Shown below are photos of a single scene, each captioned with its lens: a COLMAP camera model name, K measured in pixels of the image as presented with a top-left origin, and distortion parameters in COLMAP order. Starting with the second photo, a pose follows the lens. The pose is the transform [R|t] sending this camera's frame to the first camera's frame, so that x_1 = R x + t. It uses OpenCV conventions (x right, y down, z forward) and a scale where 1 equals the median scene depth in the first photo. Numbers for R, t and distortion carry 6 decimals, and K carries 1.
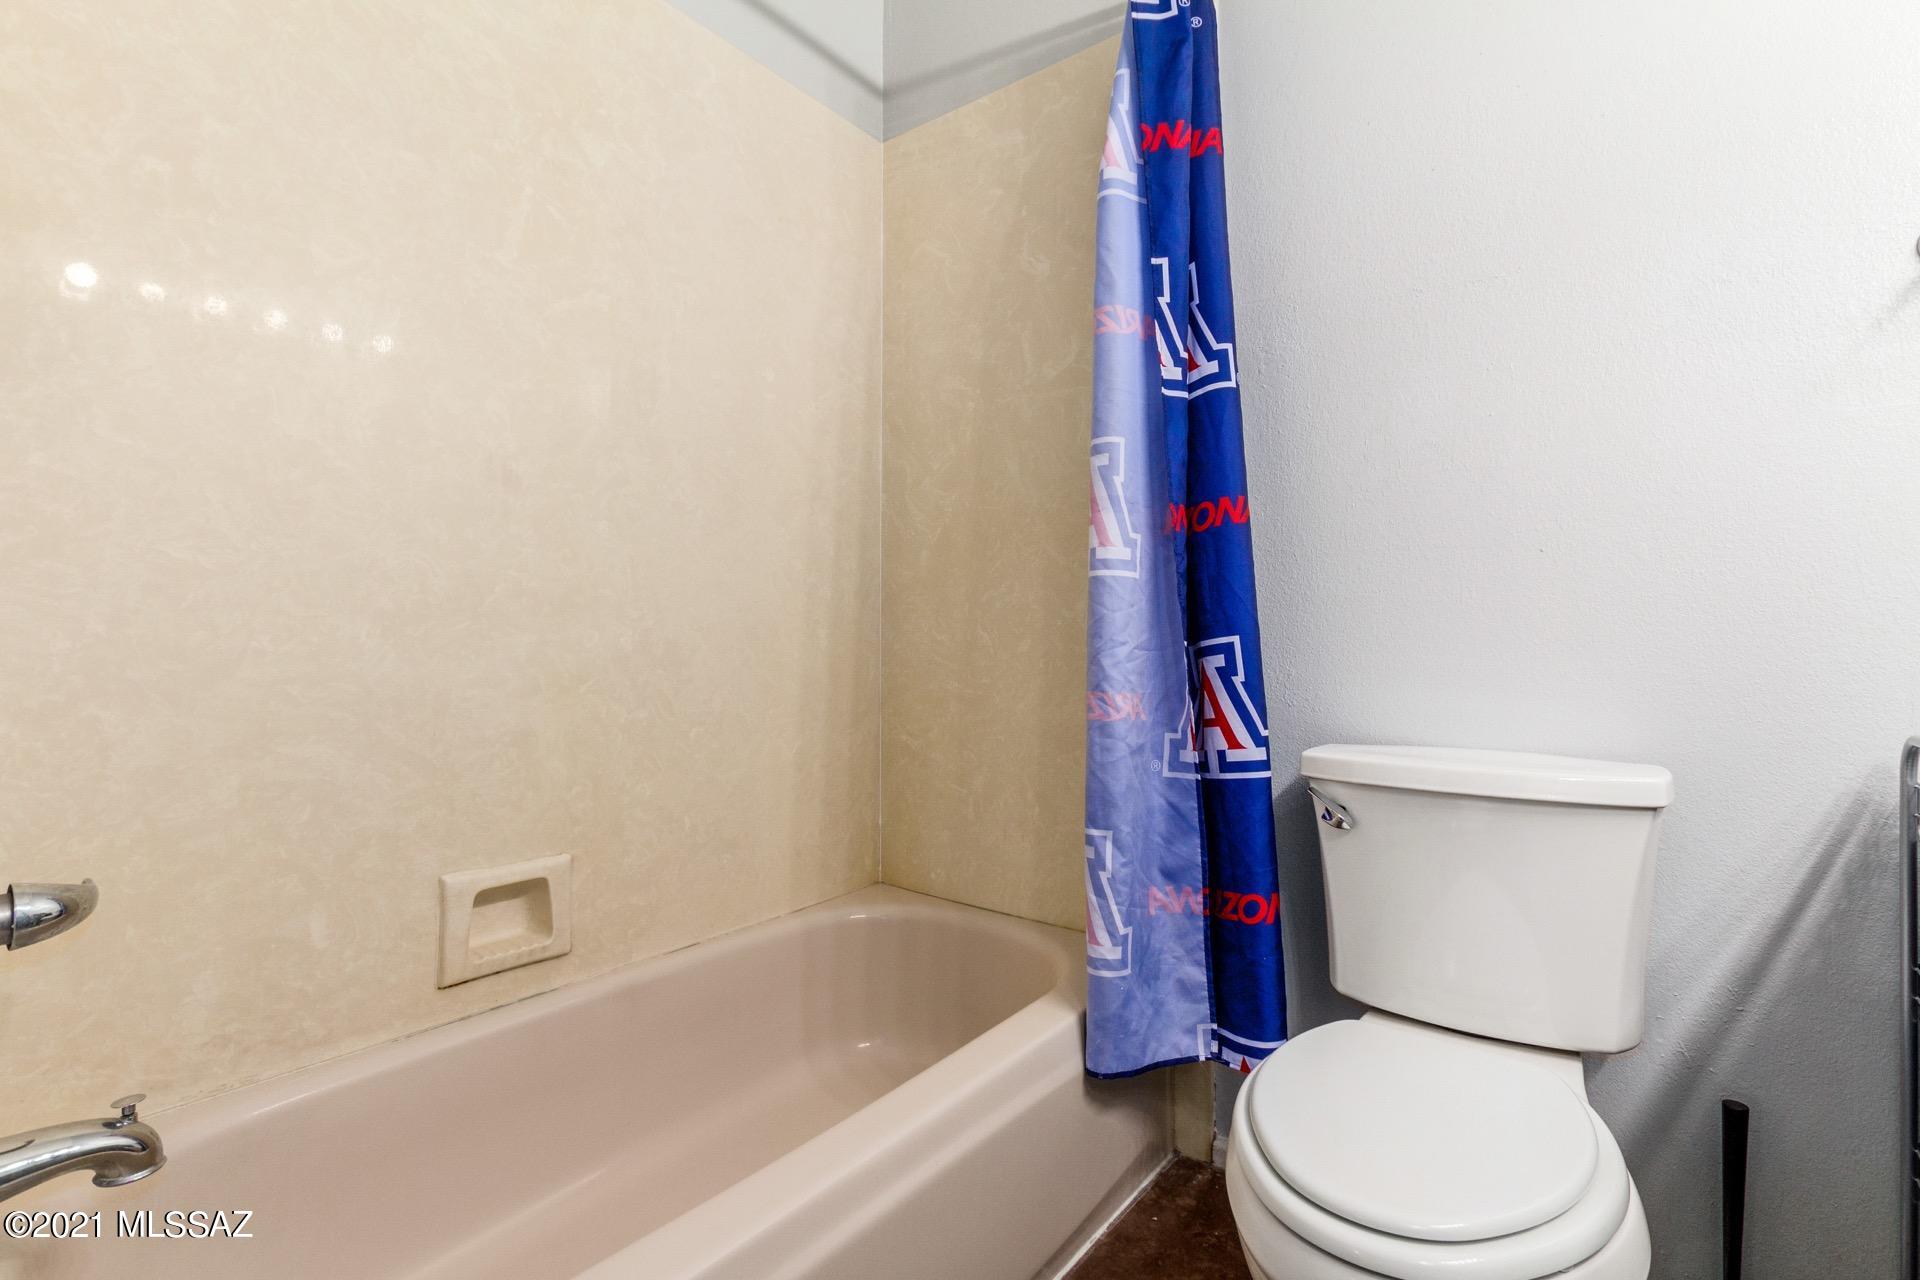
lens RADIAL K [[876.5, 0, 959.6], [0, 876.5, 637.0], [0, 0, 1]] dist [0.006629, -0.000698]
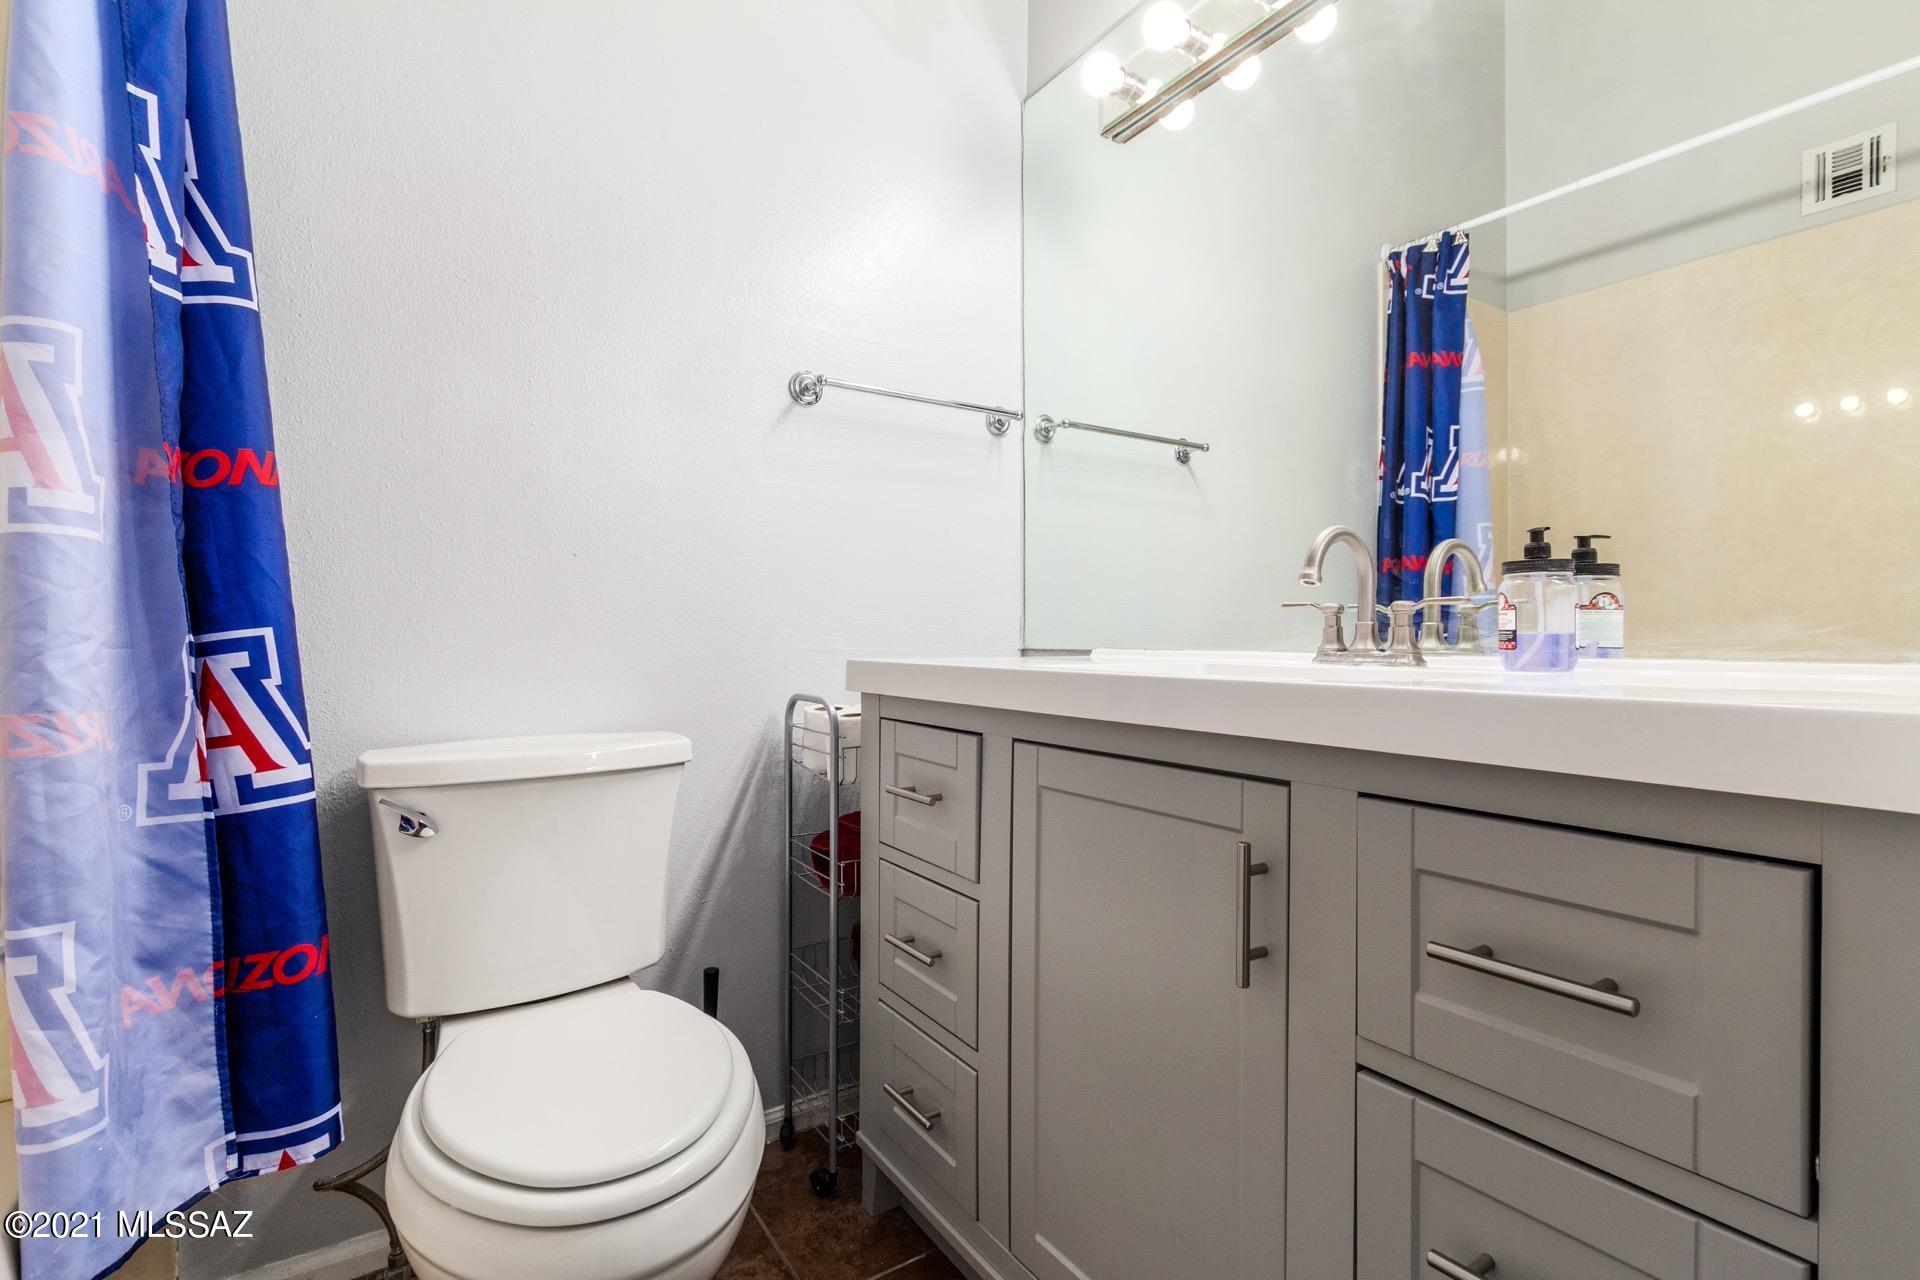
lens RADIAL K [[895.6, 0, 960.0], [0, 895.6, 640.0], [0, 0, 1]] dist [-0.000324, -0.000791]
pose [[0.308043, -0.005426, 0.951357, -0.255369], [-0.001443, 0.999980, 0.006170, 0.003830], [-0.951371, -0.003273, 0.308029, 0.154915]]
